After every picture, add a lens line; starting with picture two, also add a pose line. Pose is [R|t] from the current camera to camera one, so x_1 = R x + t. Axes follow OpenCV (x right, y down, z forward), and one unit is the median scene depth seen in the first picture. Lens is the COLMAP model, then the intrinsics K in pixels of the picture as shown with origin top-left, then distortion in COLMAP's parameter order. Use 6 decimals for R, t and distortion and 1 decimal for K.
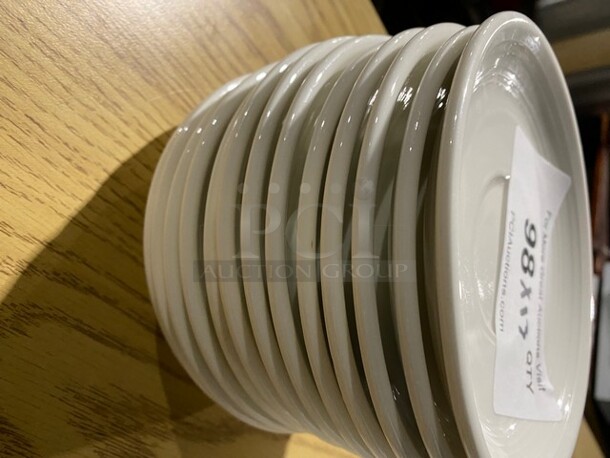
lens RADIAL K [[469.6, 0, 308.0], [0, 469.6, 224.2], [0, 0, 1]] dist [-0.004827, -0.002609]
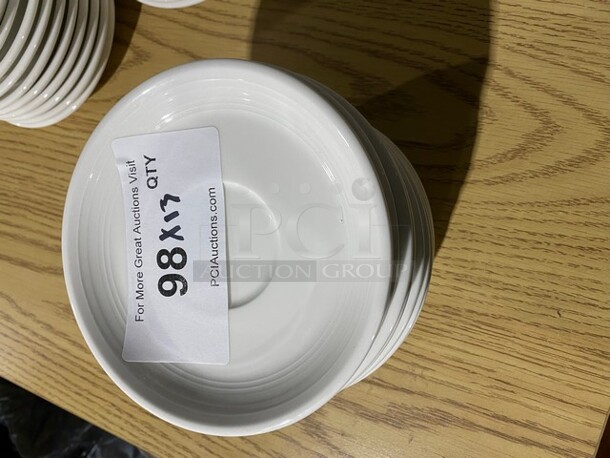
lens RADIAL K [[469.6, 0, 308.0], [0, 469.6, 224.2], [0, 0, 1]] dist [-0.004827, -0.002609]
pose [[-0.820733, 0.235726, -0.520414, 0.813782], [-0.361849, -0.919392, 0.154219, -0.147787], [-0.442111, 0.314884, 0.839873, -0.164980]]
